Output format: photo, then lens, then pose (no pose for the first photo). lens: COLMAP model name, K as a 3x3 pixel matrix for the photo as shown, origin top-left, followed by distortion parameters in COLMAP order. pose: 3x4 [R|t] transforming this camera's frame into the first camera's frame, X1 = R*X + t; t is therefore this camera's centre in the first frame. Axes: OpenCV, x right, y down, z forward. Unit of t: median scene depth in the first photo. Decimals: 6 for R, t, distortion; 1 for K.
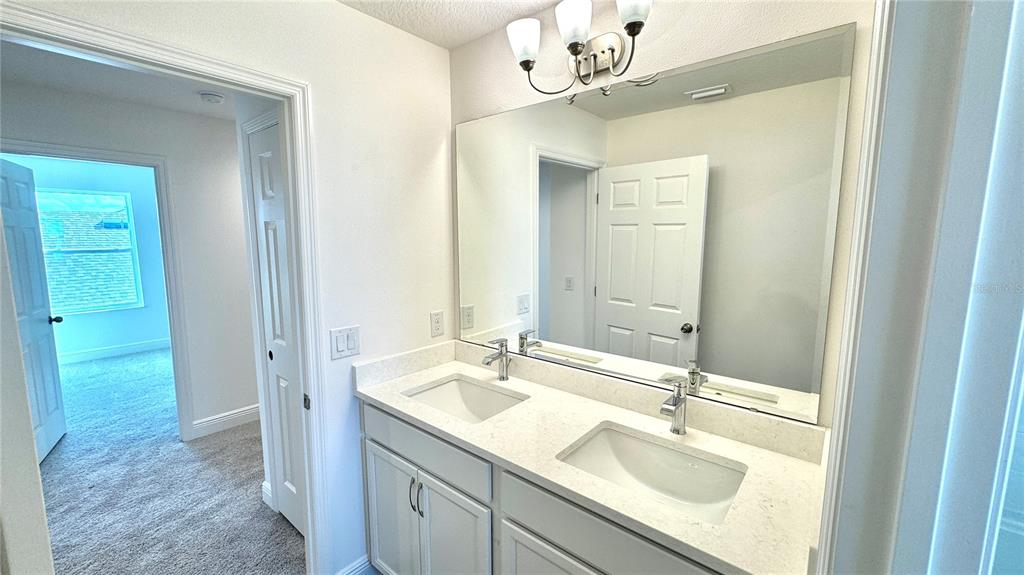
lens RADIAL K [[408.6, 0, 513.8], [0, 408.6, 286.6], [0, 0, 1]] dist [-0.003000, -0.000050]
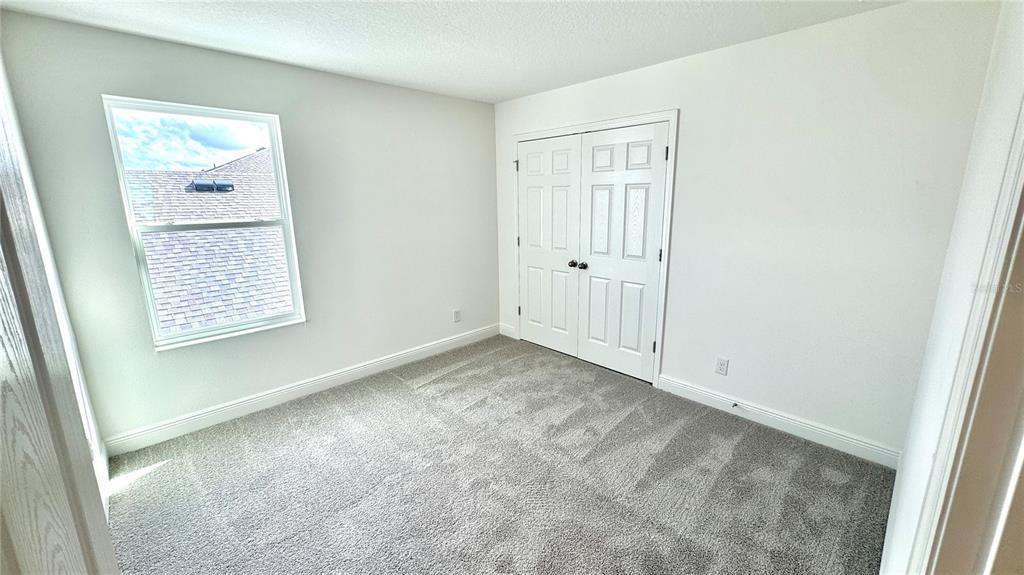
lens RADIAL K [[408.6, 0, 510.2], [0, 408.6, 287.2], [0, 0, 1]] dist [-0.003000, -0.000050]
pose [[0.994512, 0.015041, -0.103531, -0.353119], [-0.005999, 0.996182, 0.087099, -0.031514], [0.104446, -0.086000, 0.990805, 0.289214]]
